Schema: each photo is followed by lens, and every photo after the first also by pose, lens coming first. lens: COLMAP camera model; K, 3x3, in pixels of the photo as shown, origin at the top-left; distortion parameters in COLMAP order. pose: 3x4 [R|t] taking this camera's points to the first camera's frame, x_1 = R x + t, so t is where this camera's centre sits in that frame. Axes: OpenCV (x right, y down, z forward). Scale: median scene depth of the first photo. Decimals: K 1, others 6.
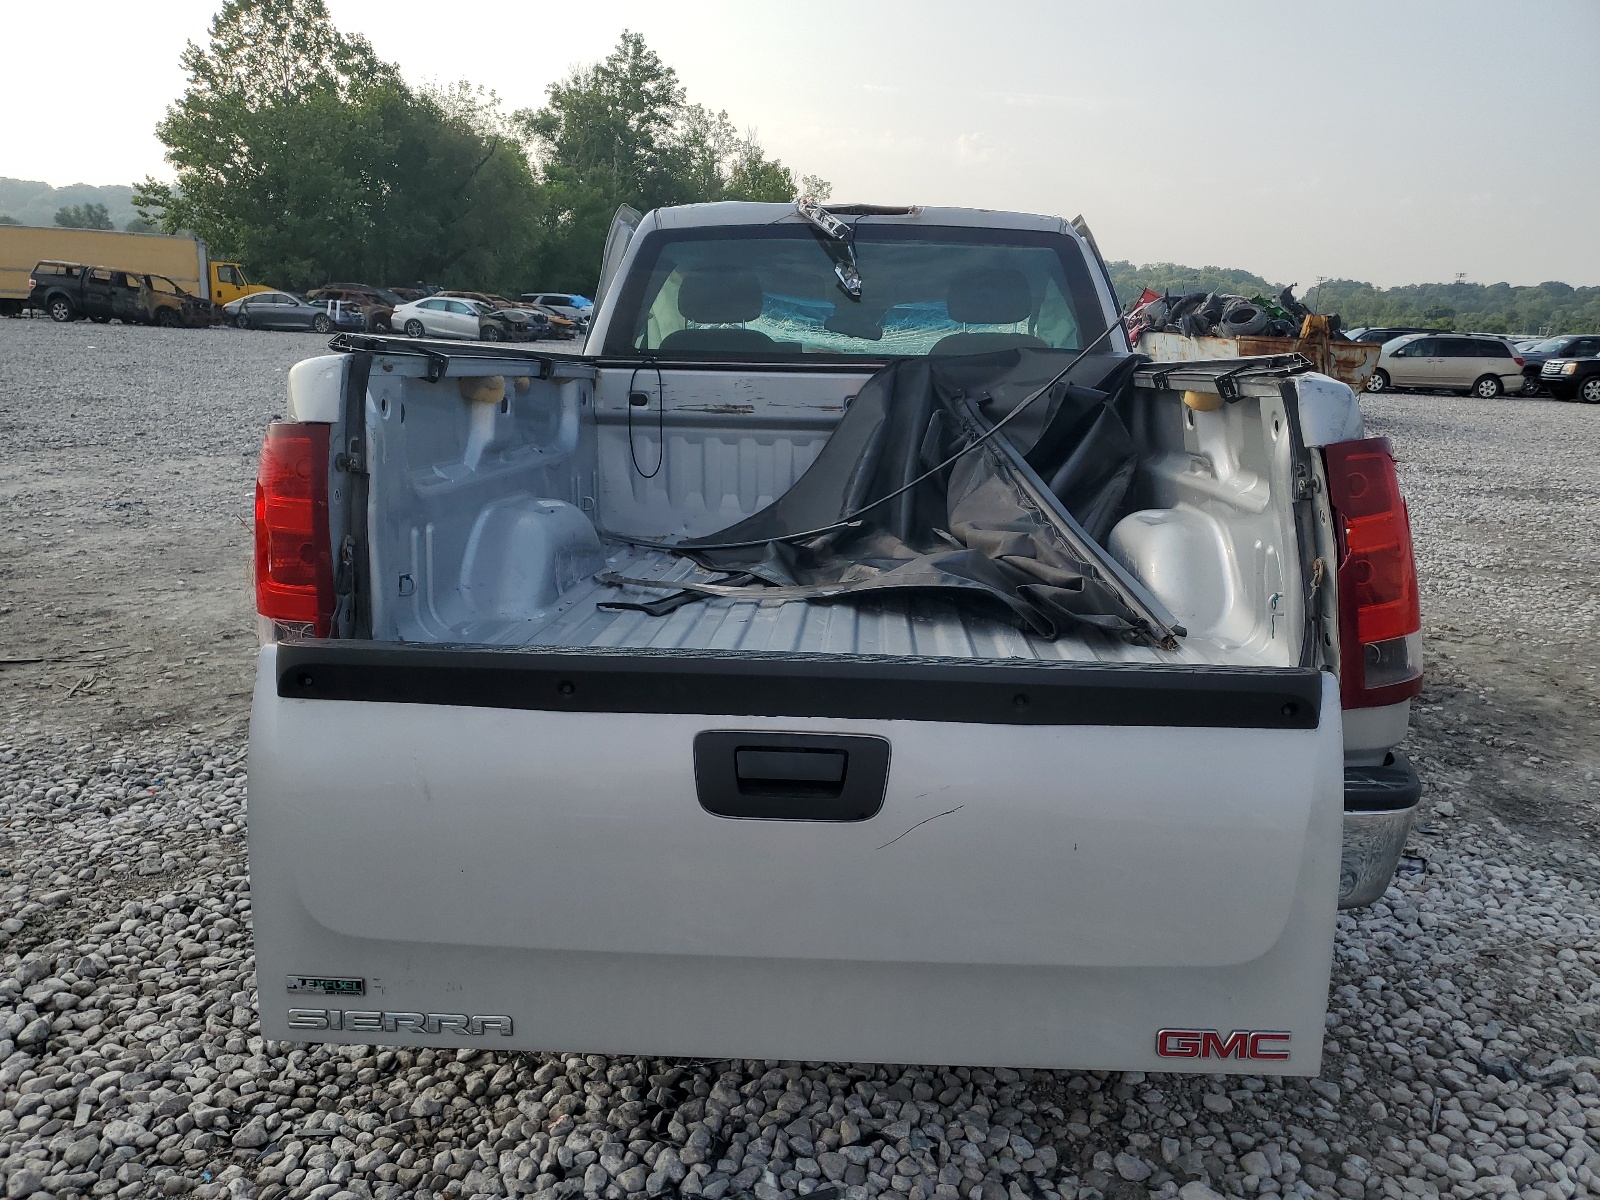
lens RADIAL K [[1371.9, 0, 804.7], [0, 1371.9, 598.2], [0, 0, 1]] dist [0.000784, 0.011404]
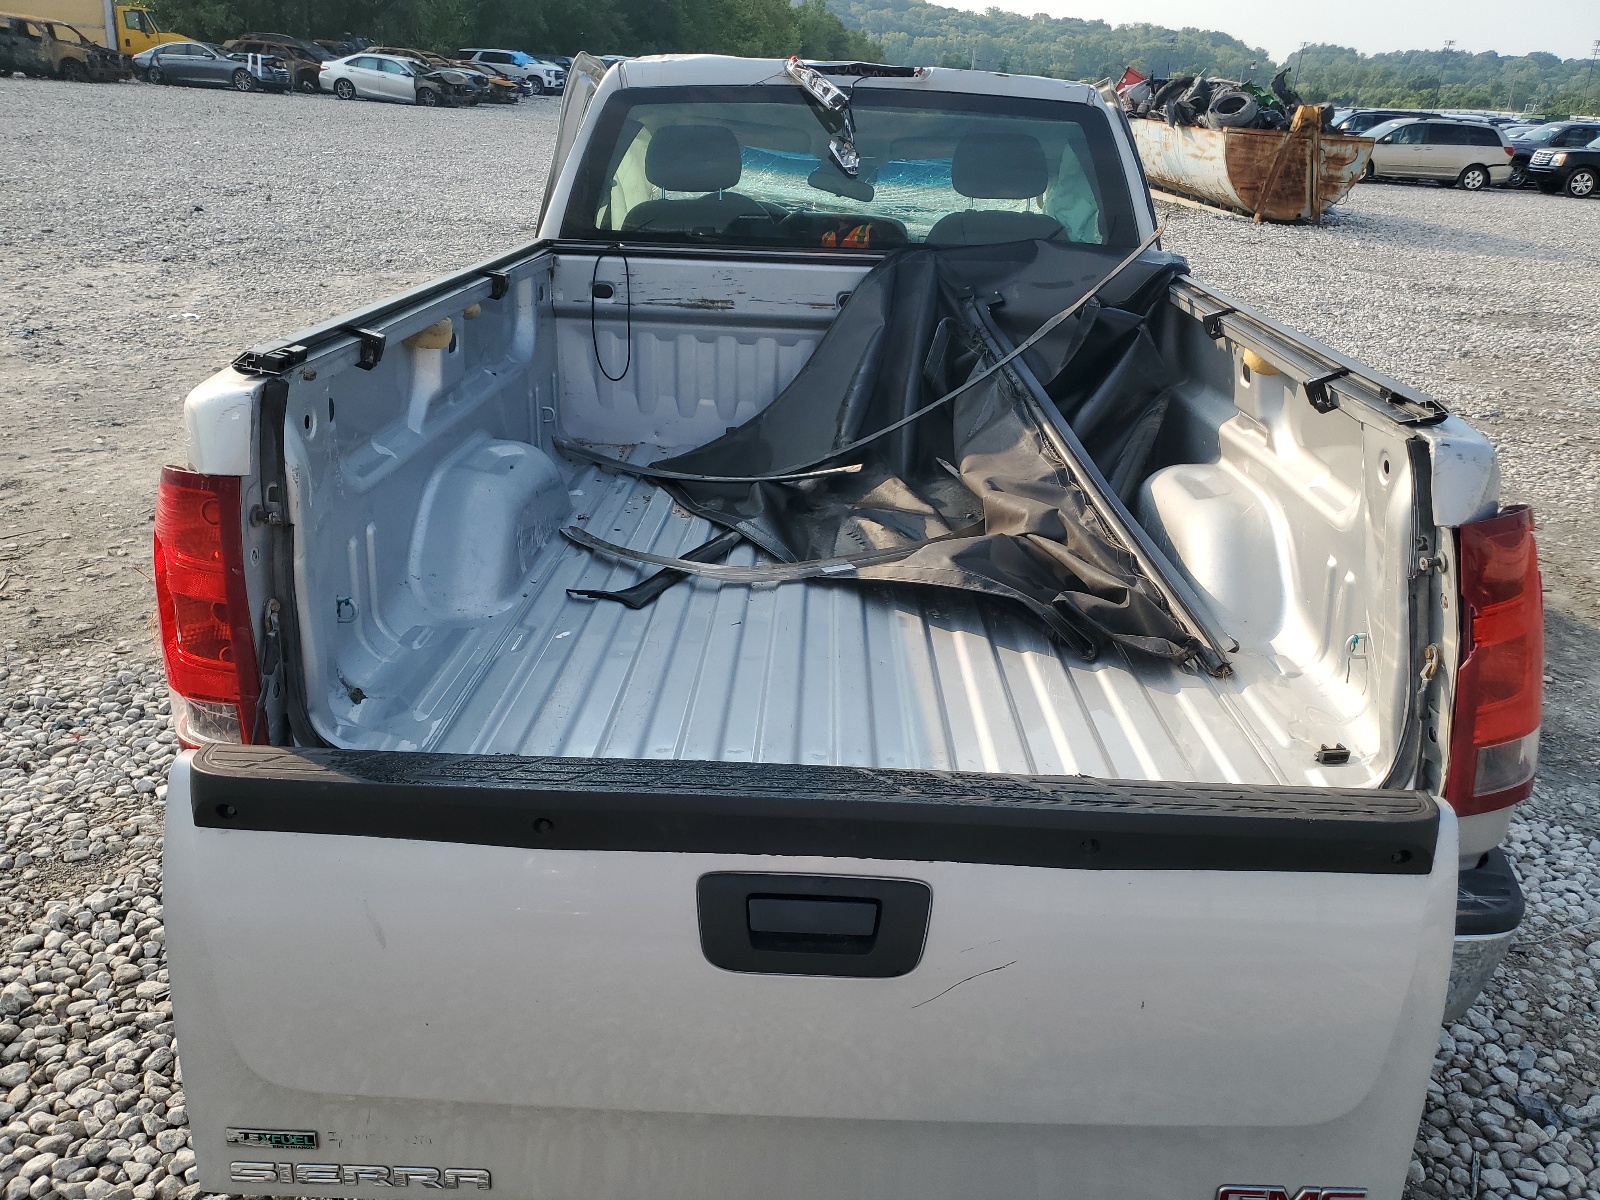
lens RADIAL K [[1360.7, 0, 800.0], [0, 1360.7, 600.0], [0, 0, 1]] dist [-0.024824, 0.068147]
pose [[0.999380, 0.006208, 0.034669, -0.024855], [-0.012274, 0.984024, 0.177612, -0.110602], [-0.033012, -0.177928, 0.983490, 0.106884]]
